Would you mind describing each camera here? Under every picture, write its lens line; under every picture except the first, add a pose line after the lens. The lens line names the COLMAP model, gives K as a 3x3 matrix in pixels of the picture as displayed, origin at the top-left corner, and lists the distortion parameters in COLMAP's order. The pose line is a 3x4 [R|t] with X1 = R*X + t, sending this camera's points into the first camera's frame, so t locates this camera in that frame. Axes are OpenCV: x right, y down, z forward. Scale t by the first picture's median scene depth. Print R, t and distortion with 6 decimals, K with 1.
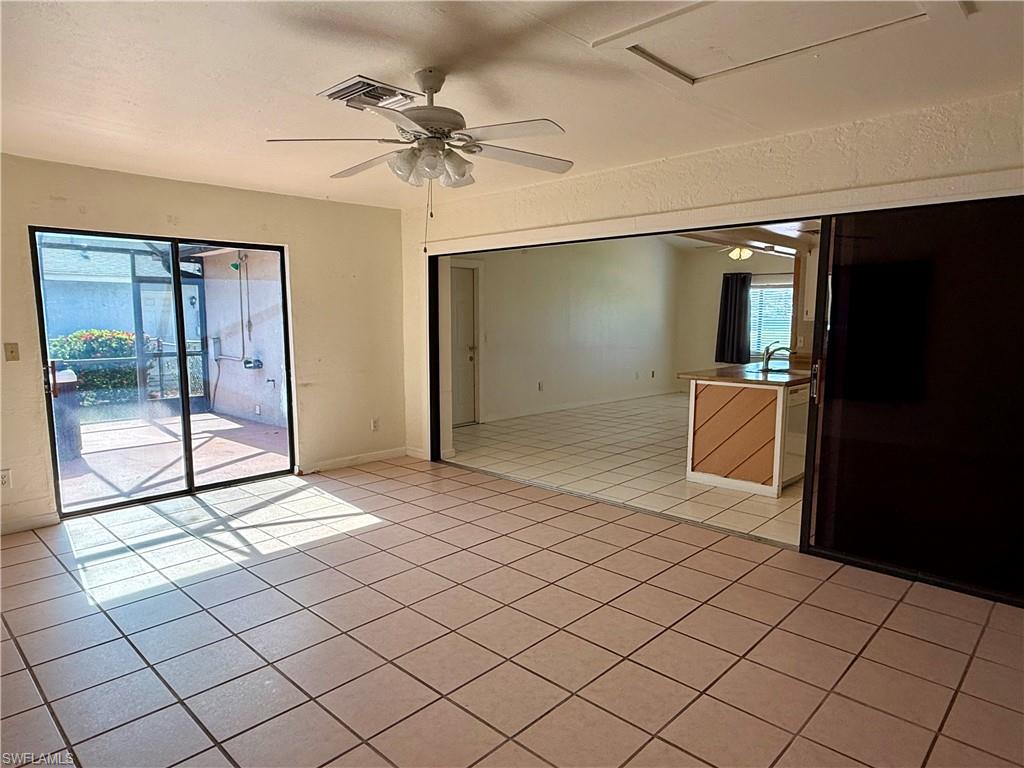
lens RADIAL K [[632.2, 0, 507.7], [0, 632.2, 389.2], [0, 0, 1]] dist [0.004173, -0.000635]
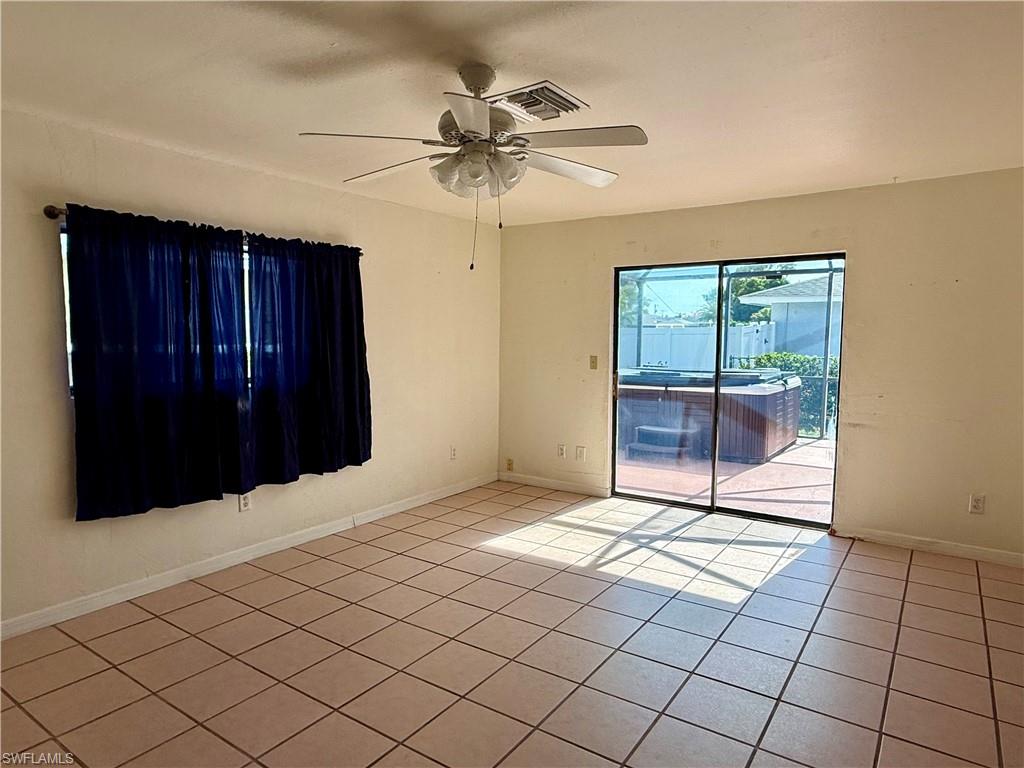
lens RADIAL K [[632.2, 0, 507.7], [0, 632.2, 389.2], [0, 0, 1]] dist [0.004173, -0.000635]
pose [[0.153080, 0.089972, -0.984110, 0.467442], [-0.117553, 0.990434, 0.072265, -0.069655], [0.981197, 0.104622, 0.162192, 0.540122]]
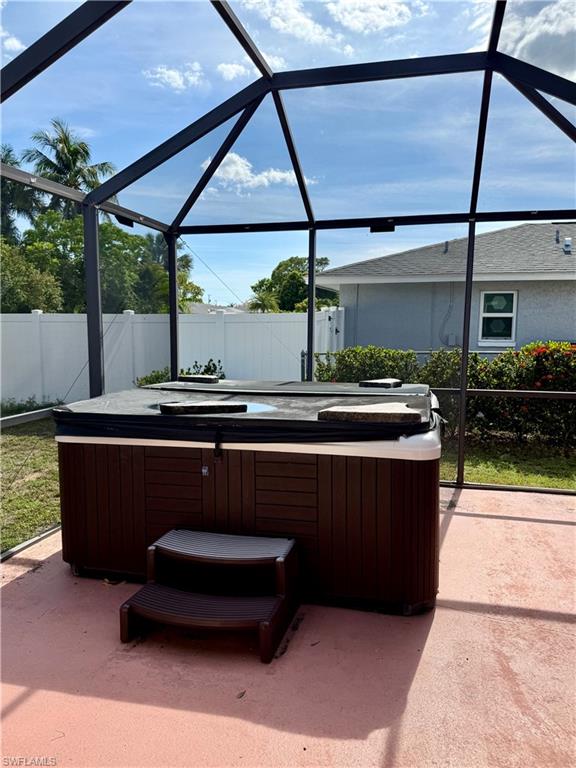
lens RADIAL K [[593.0, 0, 288.0], [0, 593.0, 384.0], [0, 0, 1]] dist [-0.002600, -0.008360]
pose [[0.489910, 0.093262, -0.866770, -0.475813], [-0.101536, 0.993599, 0.049519, -0.113992], [0.865840, 0.063749, 0.496243, 0.943262]]
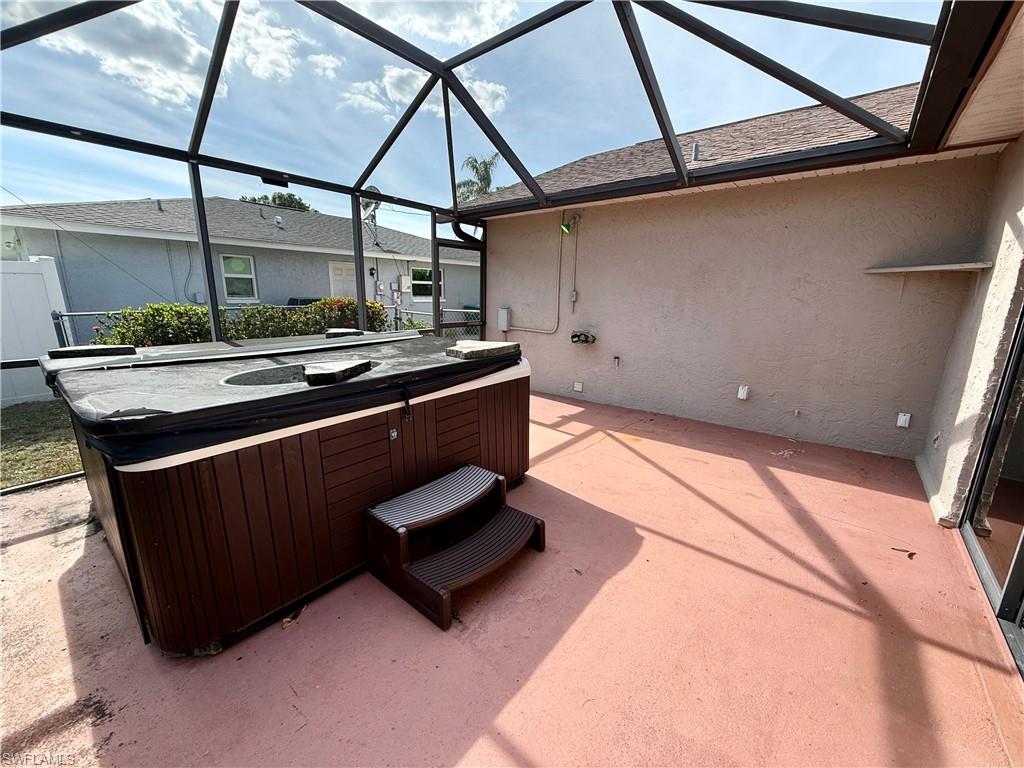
lens RADIAL K [[407.1, 0, 515.0], [0, 407.1, 390.2], [0, 0, 1]] dist [0.002518, 0.000128]
pose [[0.997105, -0.001994, 0.076014, -1.019767], [-0.007562, 0.992101, 0.125214, -0.072063], [-0.075663, -0.125426, 0.989213, 0.766514]]
